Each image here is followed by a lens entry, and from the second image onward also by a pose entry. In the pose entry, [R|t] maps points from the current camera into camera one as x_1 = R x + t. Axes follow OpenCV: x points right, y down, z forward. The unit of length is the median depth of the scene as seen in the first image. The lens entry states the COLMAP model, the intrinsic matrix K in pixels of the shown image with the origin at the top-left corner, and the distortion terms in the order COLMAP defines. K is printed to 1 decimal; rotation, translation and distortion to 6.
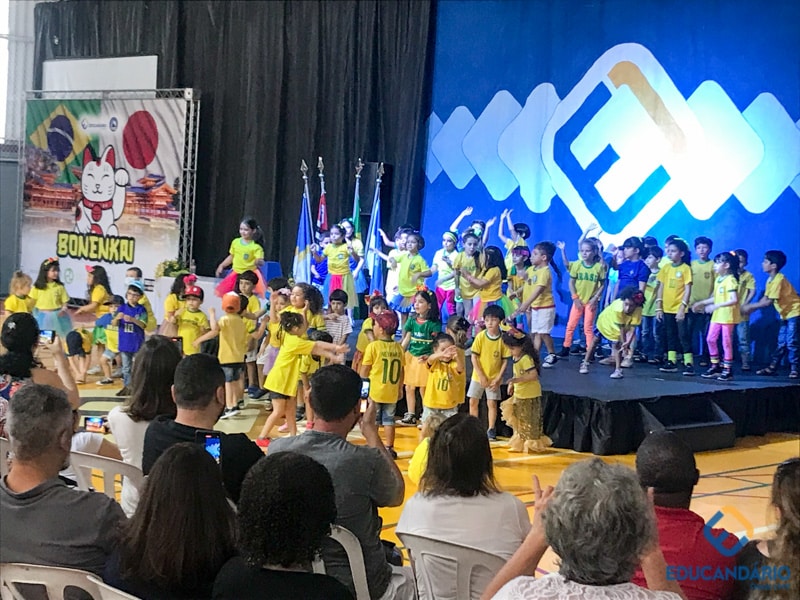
lens RADIAL K [[1575.1, 0, 396.9], [0, 1575.1, 284.8], [0, 0, 1]] dist [0.143006, 0.000000]
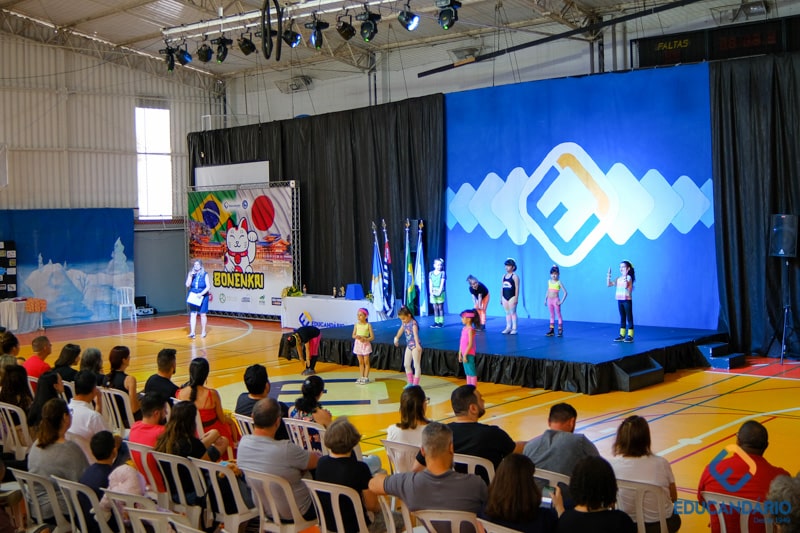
lens RADIAL K [[1018.6, 0, 404.2], [0, 1018.6, 263.3], [0, 0, 1]] dist [-0.088794, 0.000000]
pose [[0.996357, -0.076108, 0.038465, -0.077020], [0.076164, 0.997095, 0.000031, -0.036414], [-0.038356, 0.002899, 0.999260, -0.073051]]
